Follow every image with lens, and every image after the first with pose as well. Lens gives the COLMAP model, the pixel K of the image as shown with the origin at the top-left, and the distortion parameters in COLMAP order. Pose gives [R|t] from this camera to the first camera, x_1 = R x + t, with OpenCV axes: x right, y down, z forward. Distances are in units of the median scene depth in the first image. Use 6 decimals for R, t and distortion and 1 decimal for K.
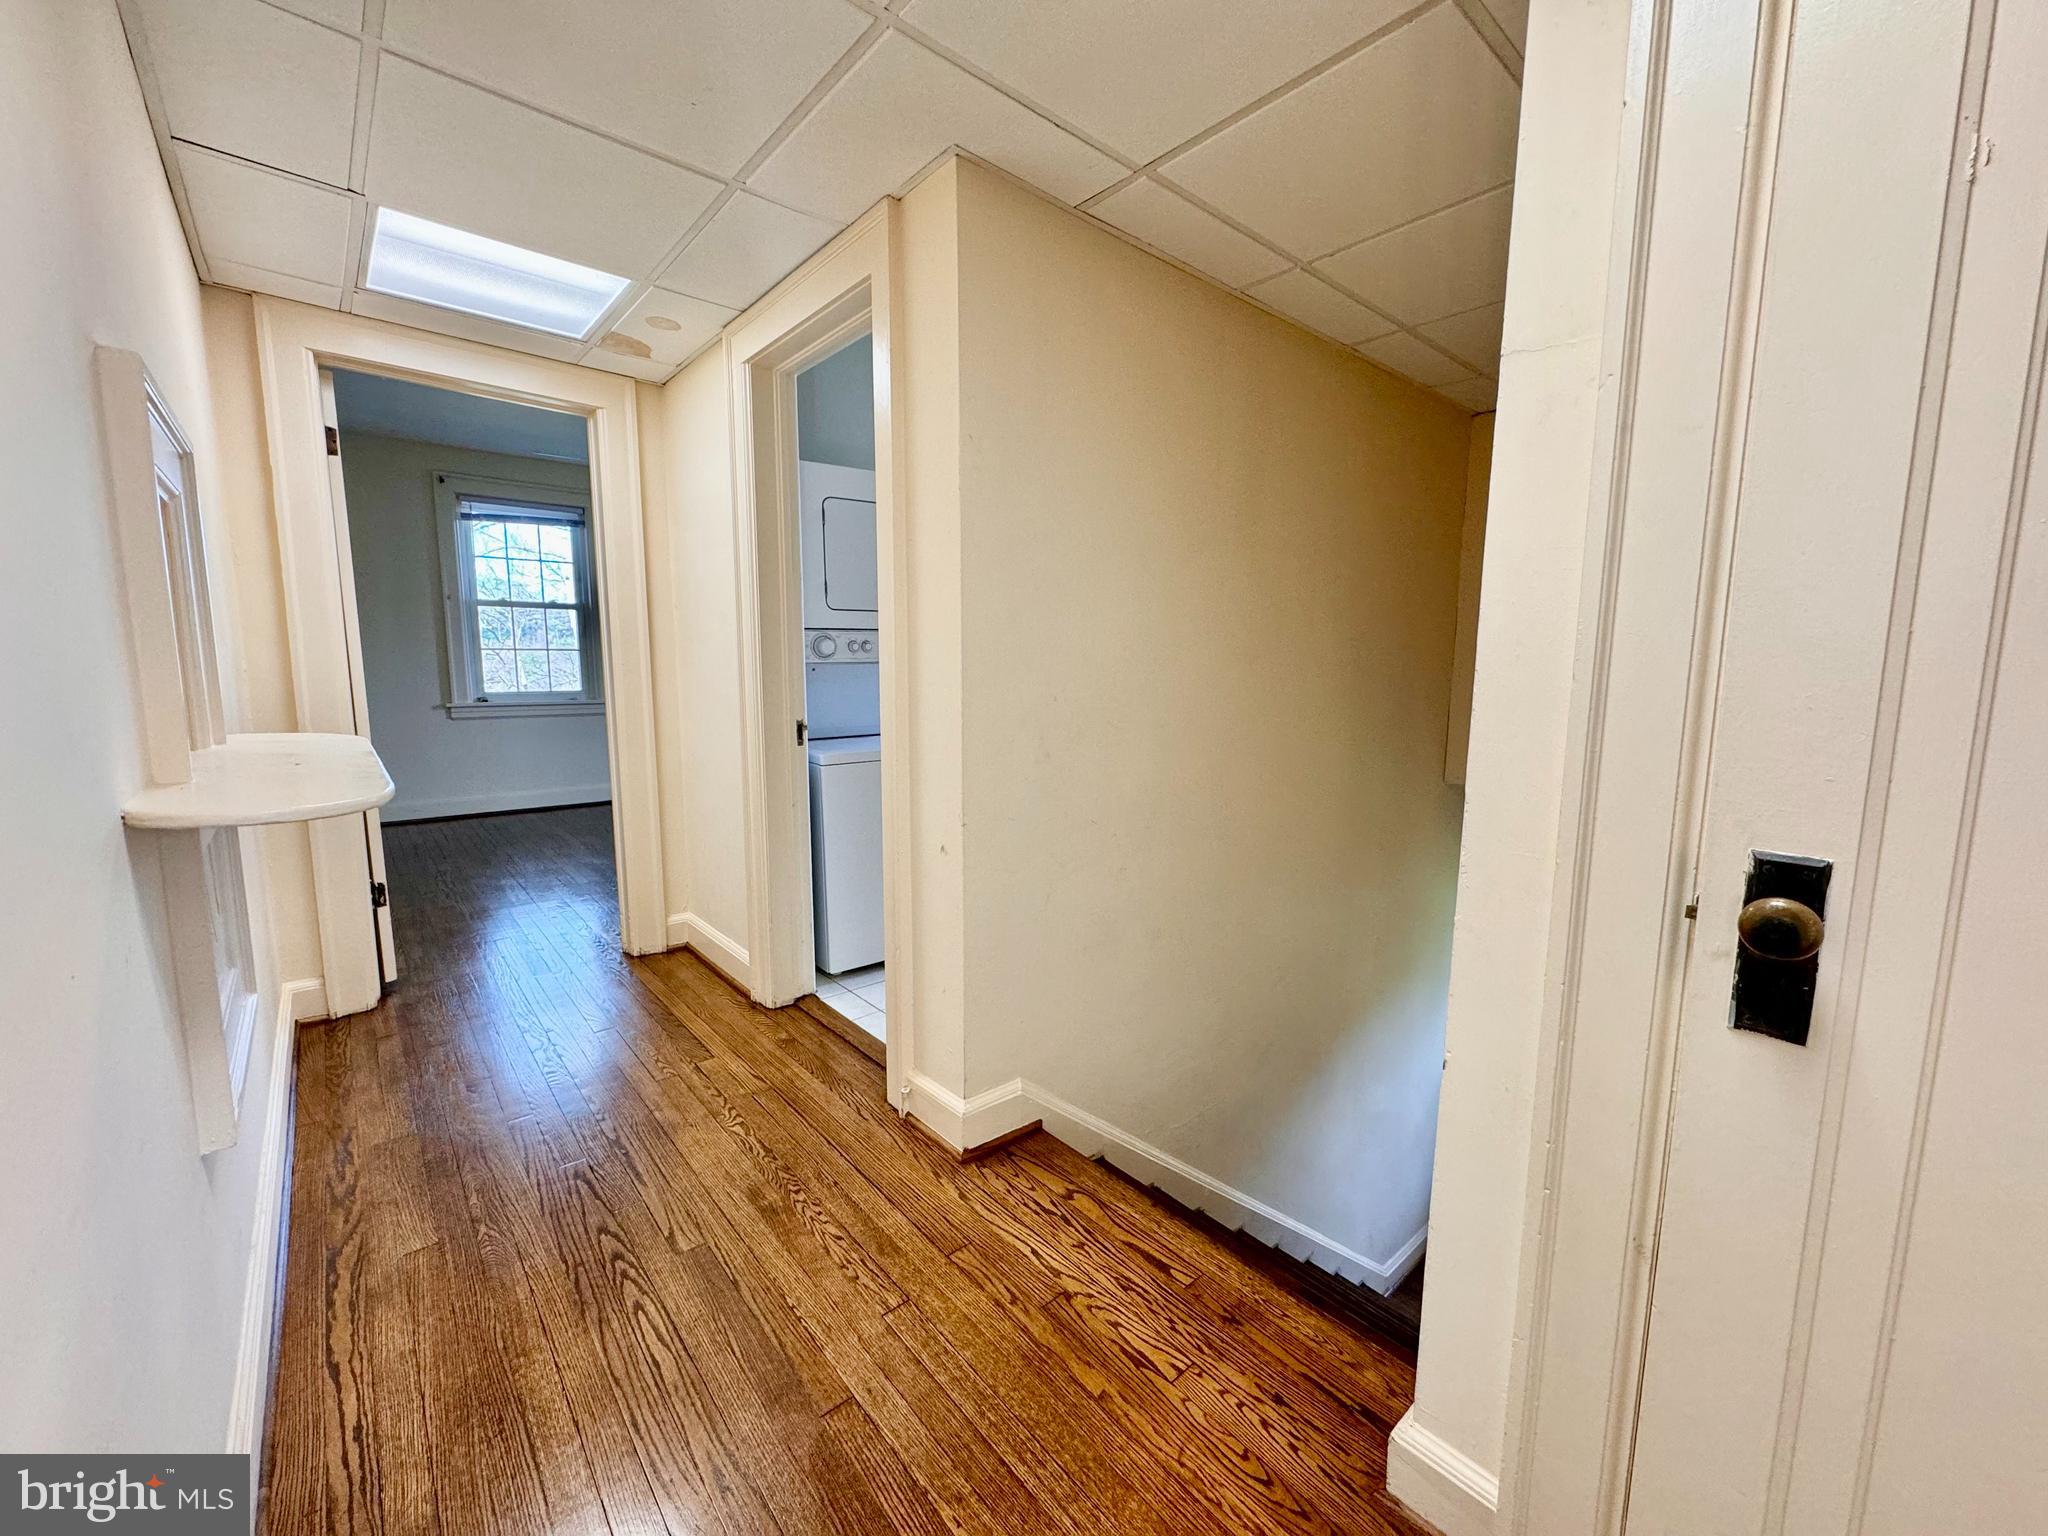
lens RADIAL K [[814.9, 0, 1028.7], [0, 814.9, 769.1], [0, 0, 1]] dist [-0.000555, 0.000064]
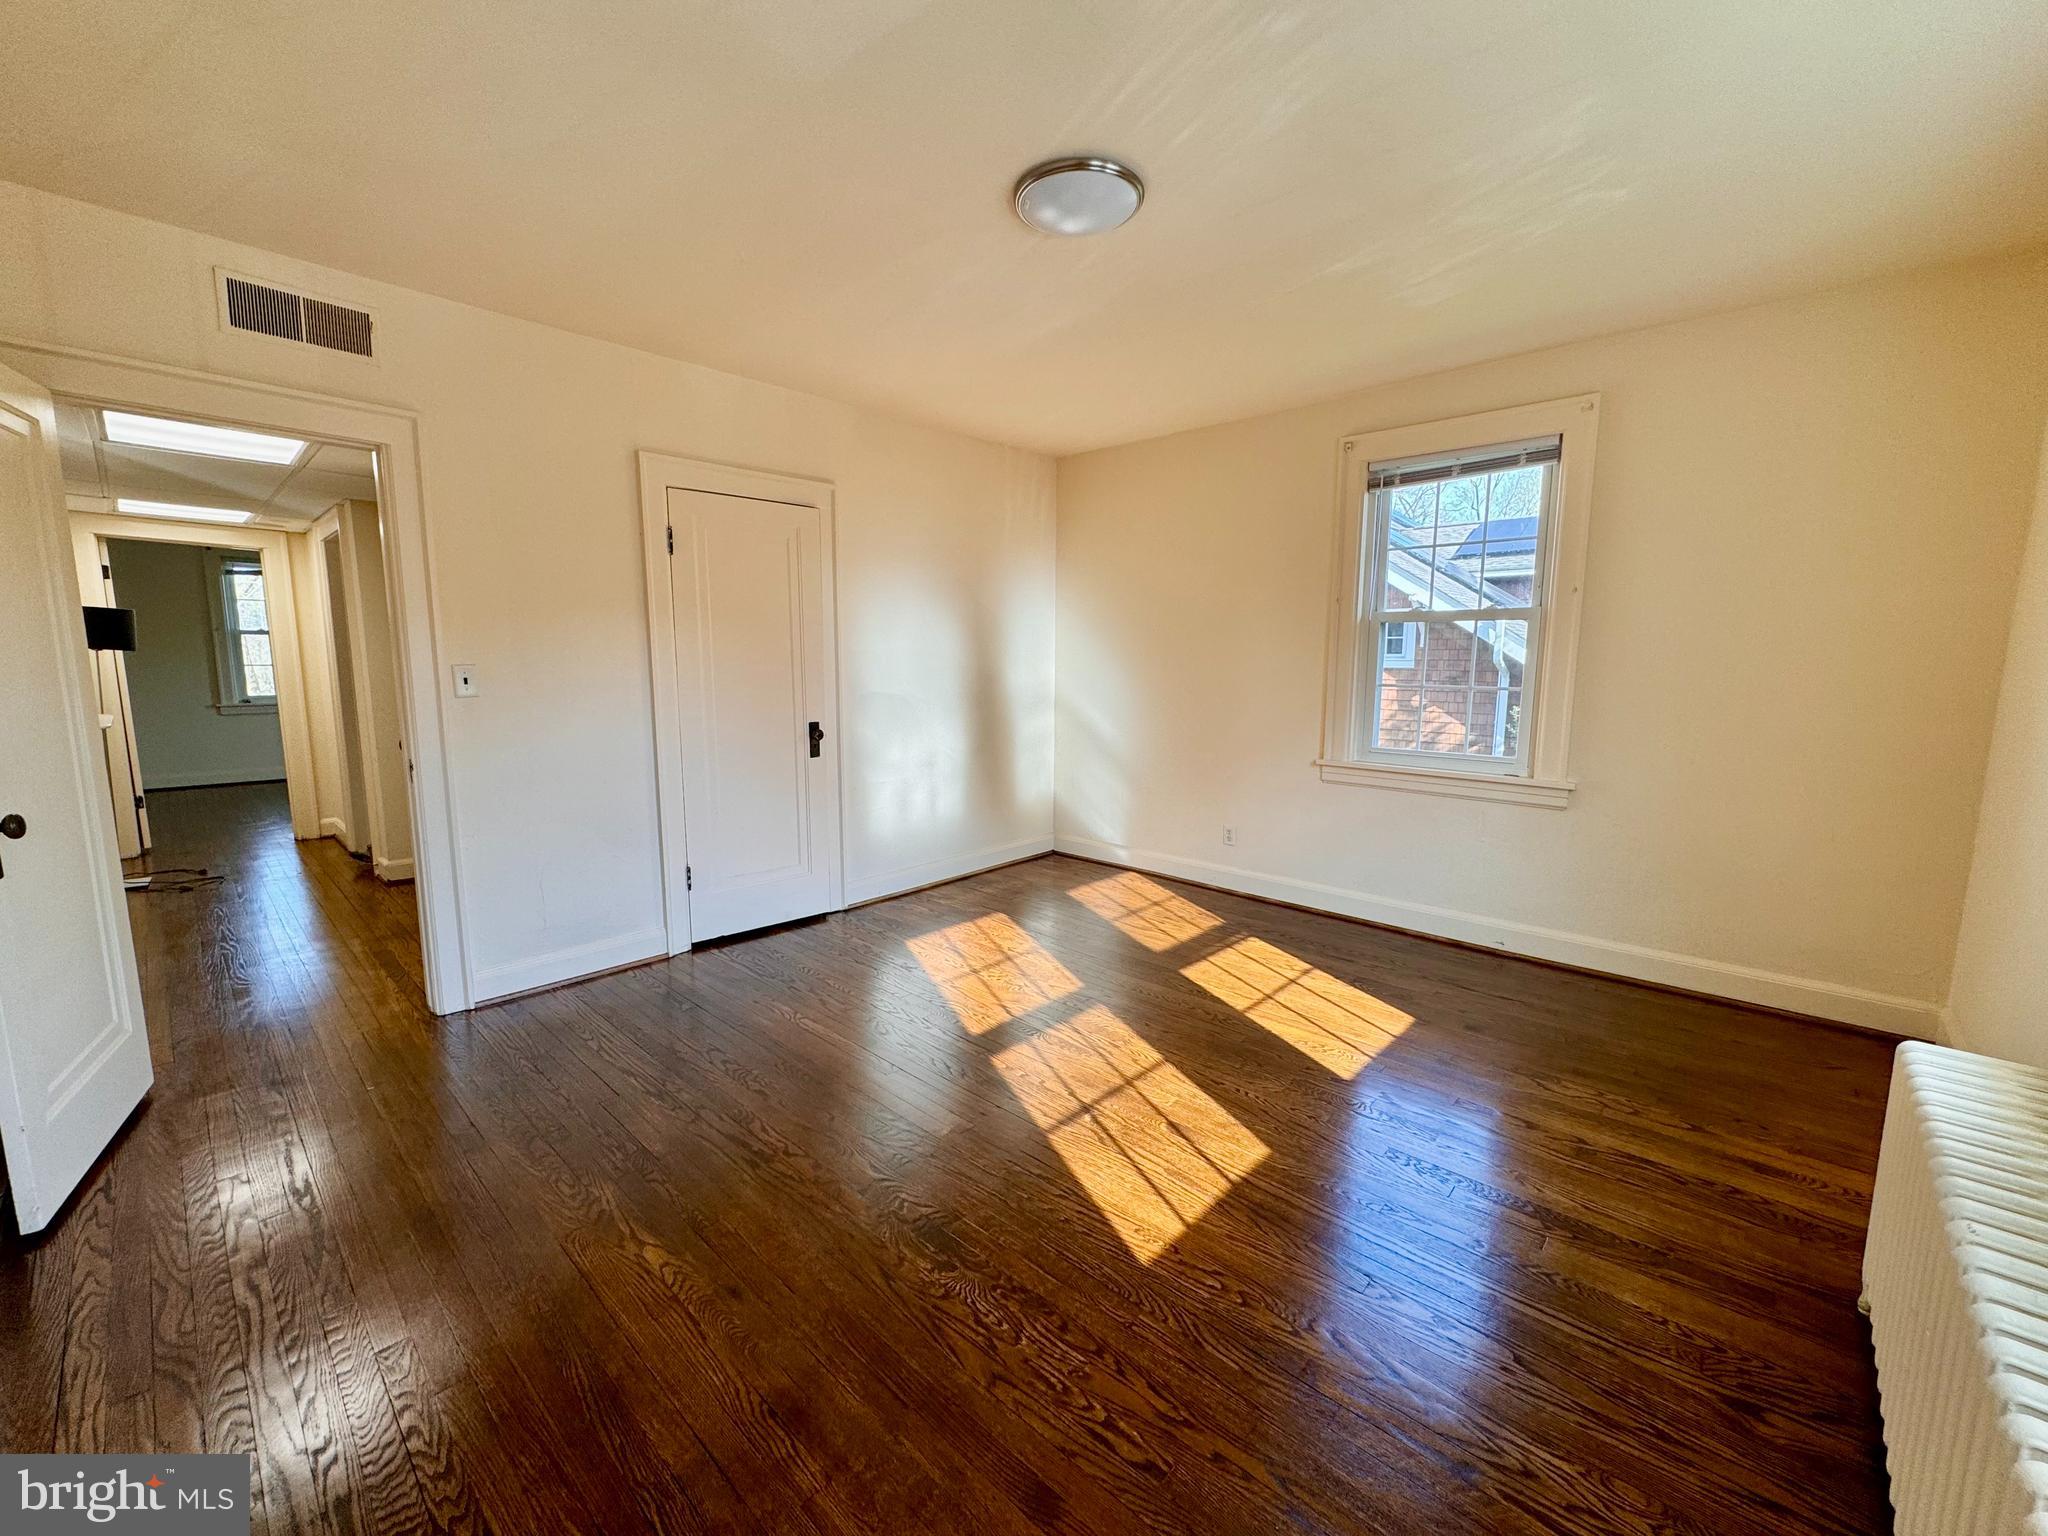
lens RADIAL K [[814.9, 0, 1028.9], [0, 814.9, 770.7], [0, 0, 1]] dist [-0.000555, 0.000064]
pose [[0.993783, -0.014601, 0.110373, 0.960787], [0.014193, 0.999889, 0.004482, 0.088314], [-0.110426, -0.002888, 0.993880, -1.018798]]
